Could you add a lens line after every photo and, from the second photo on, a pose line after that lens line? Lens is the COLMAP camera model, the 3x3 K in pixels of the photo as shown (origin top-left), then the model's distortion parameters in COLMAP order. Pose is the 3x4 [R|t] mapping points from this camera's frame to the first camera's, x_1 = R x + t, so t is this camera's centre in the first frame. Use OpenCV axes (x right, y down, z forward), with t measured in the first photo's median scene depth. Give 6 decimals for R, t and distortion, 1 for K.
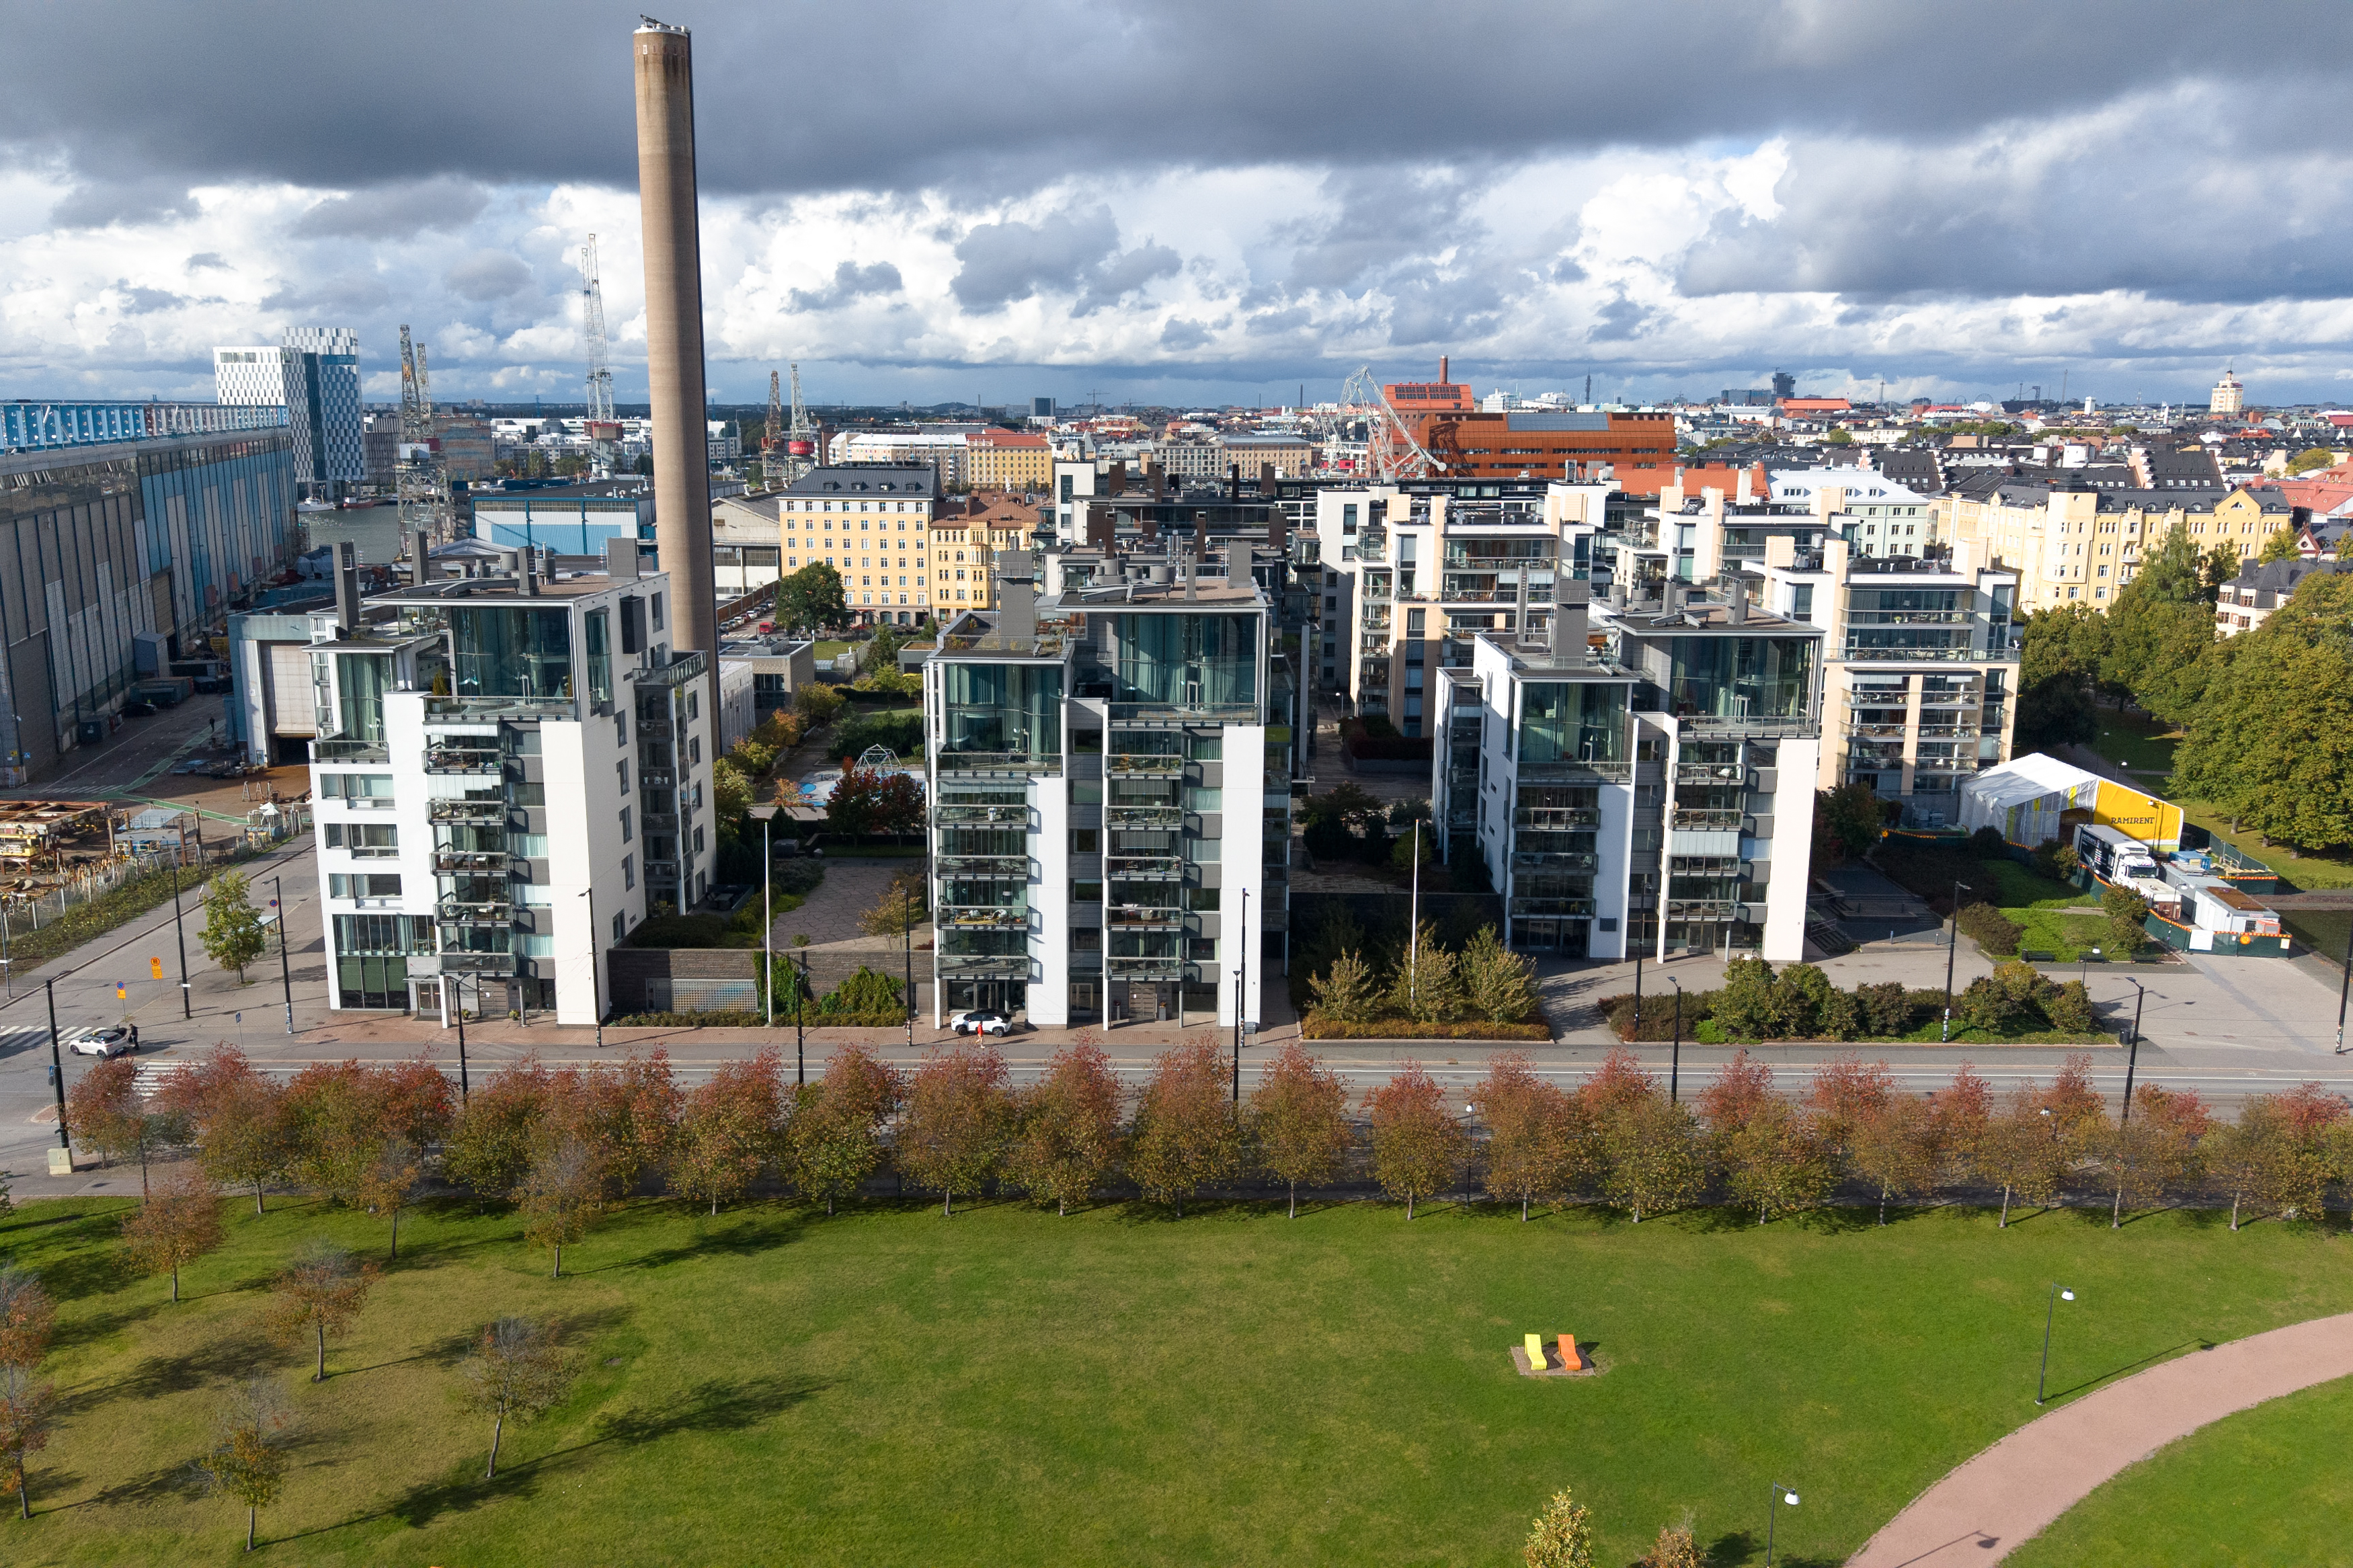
lens RADIAL K [[1913.6, 0, 1176.5], [0, 1913.6, 784.0], [0, 0, 1]] dist [0.061048, -0.116518]
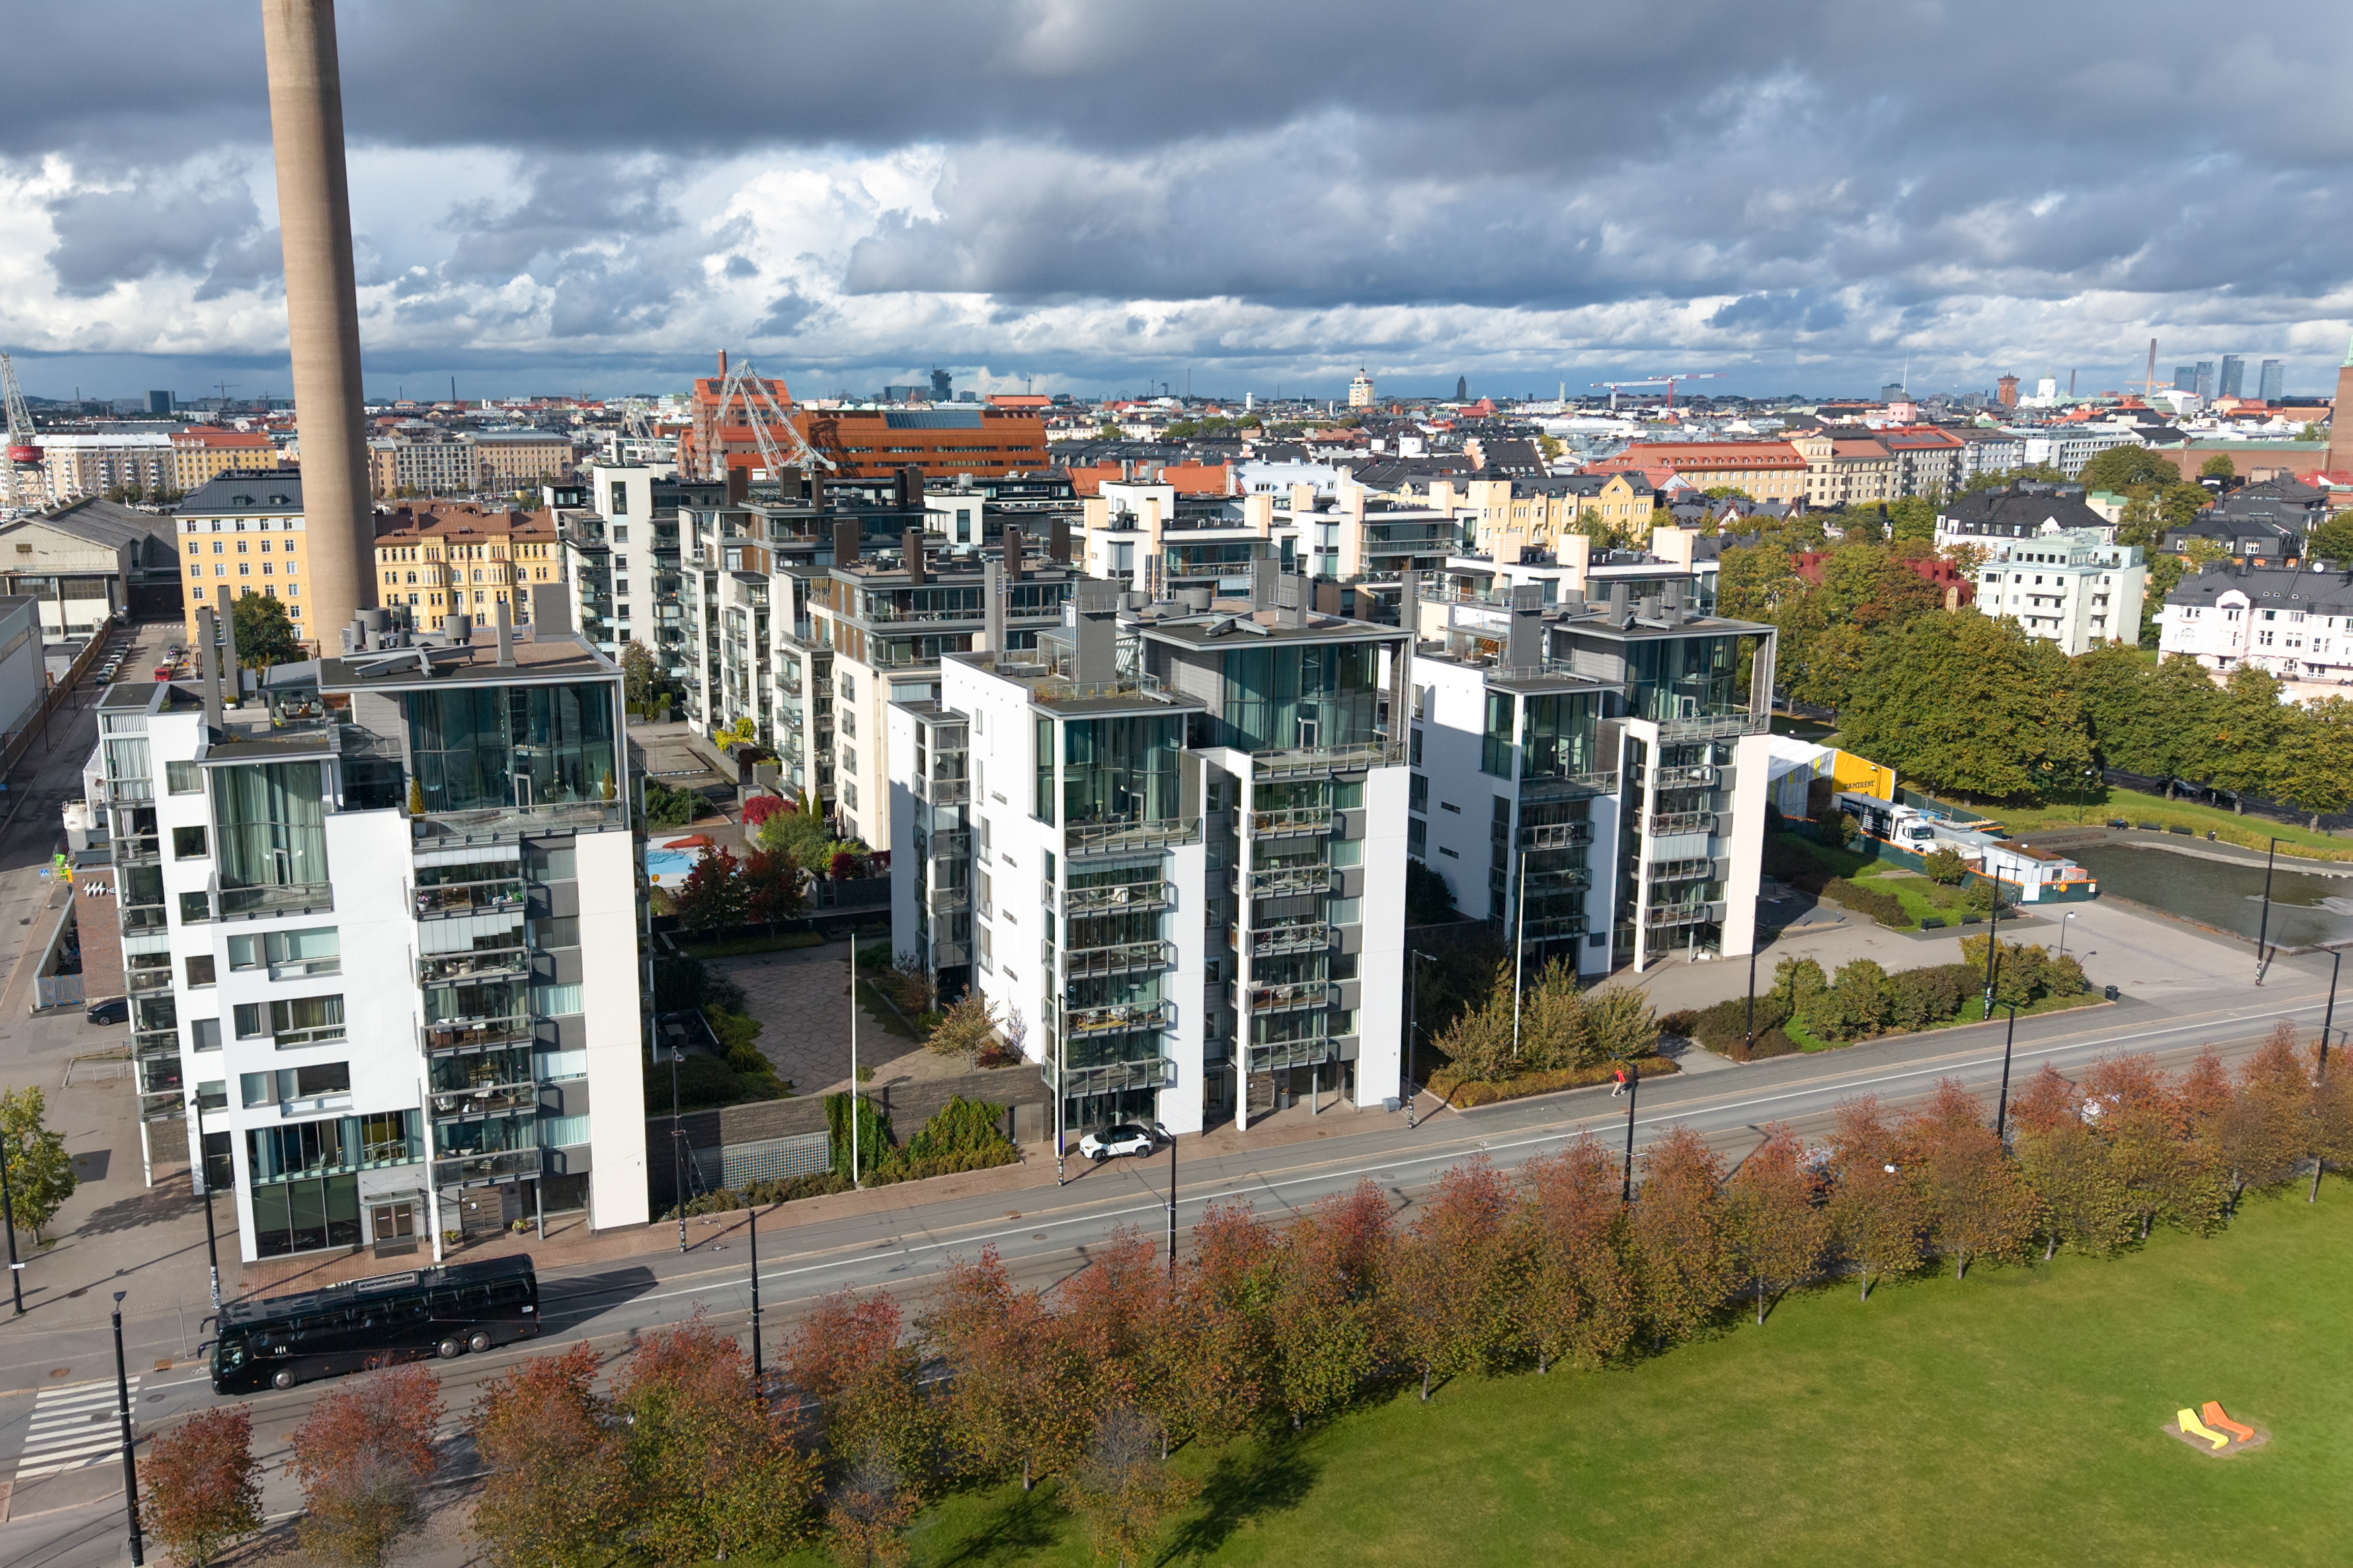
lens RADIAL K [[1913.6, 0, 1176.5], [0, 1913.6, 784.0], [0, 0, 1]] dist [0.061048, -0.116518]
pose [[0.920131, -0.080533, 0.383240, -0.380031], [0.079329, 0.996668, 0.018975, -0.045421], [-0.383491, 0.012942, 0.923454, 0.207575]]
